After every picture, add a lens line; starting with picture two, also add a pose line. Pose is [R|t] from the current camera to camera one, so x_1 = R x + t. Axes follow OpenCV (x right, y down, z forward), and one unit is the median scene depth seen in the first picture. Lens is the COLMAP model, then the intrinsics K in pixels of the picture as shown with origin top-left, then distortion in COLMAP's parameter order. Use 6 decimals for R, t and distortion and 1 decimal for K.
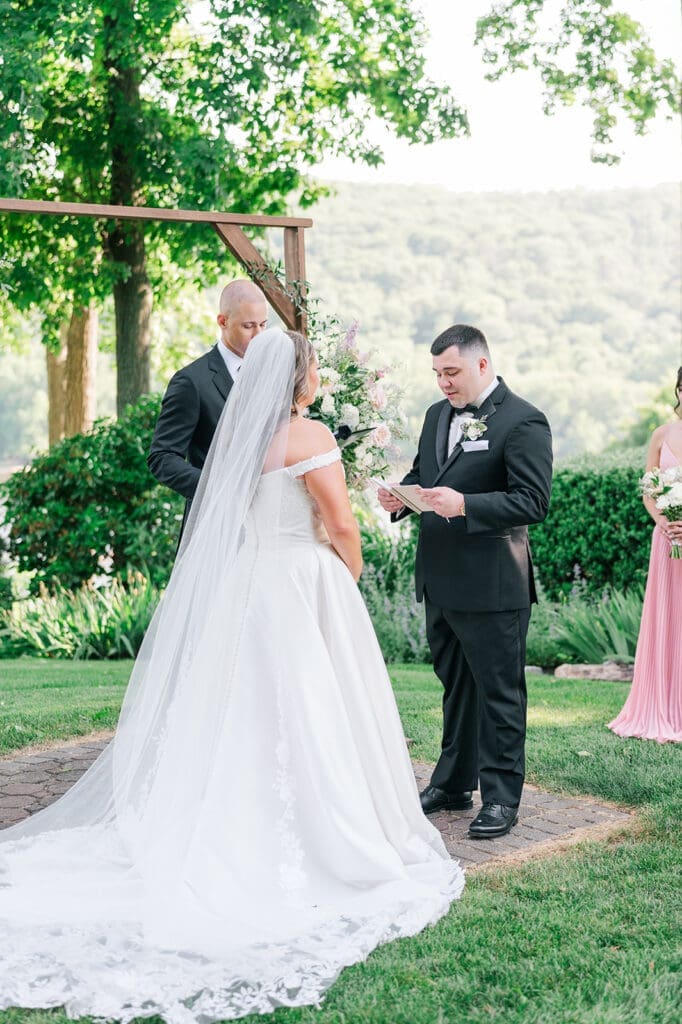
lens RADIAL K [[2143.2, 0, 341.0], [0, 2143.2, 512.0], [0, 0, 1]] dist [0.157393, 0.015207]
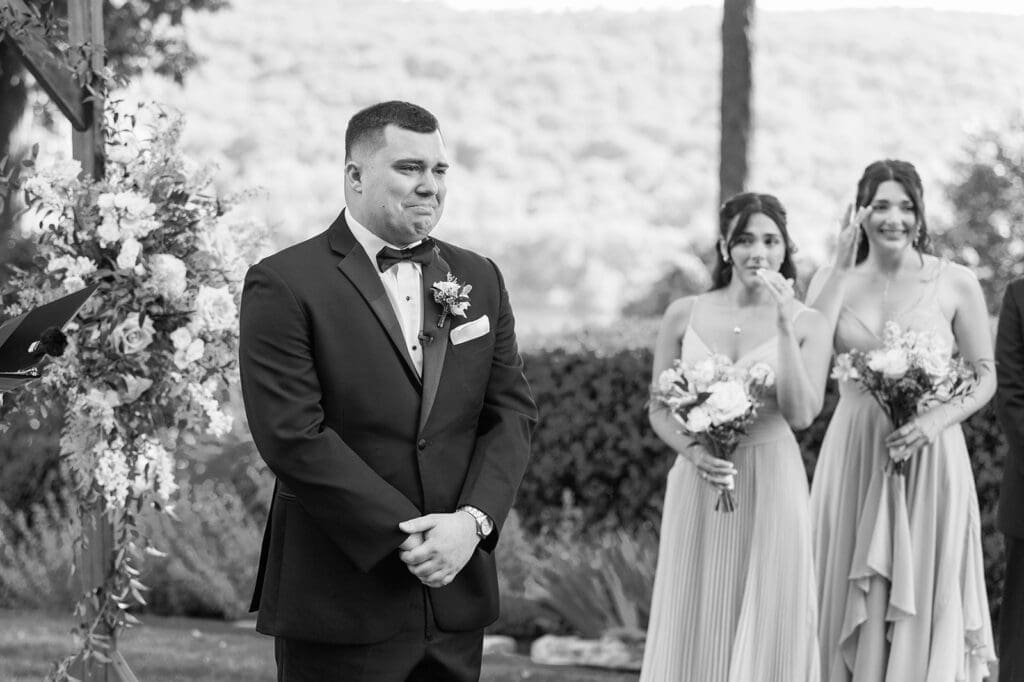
lens RADIAL K [[1783.1, 0, 512.0], [0, 1783.1, 341.0], [0, 0, 1]] dist [-0.030476, 0.006886]
pose [[0.998439, 0.015675, 0.053611, 0.058285], [-0.015929, 0.999864, 0.004312, -0.024745], [-0.053536, -0.005159, 0.998553, 0.412843]]
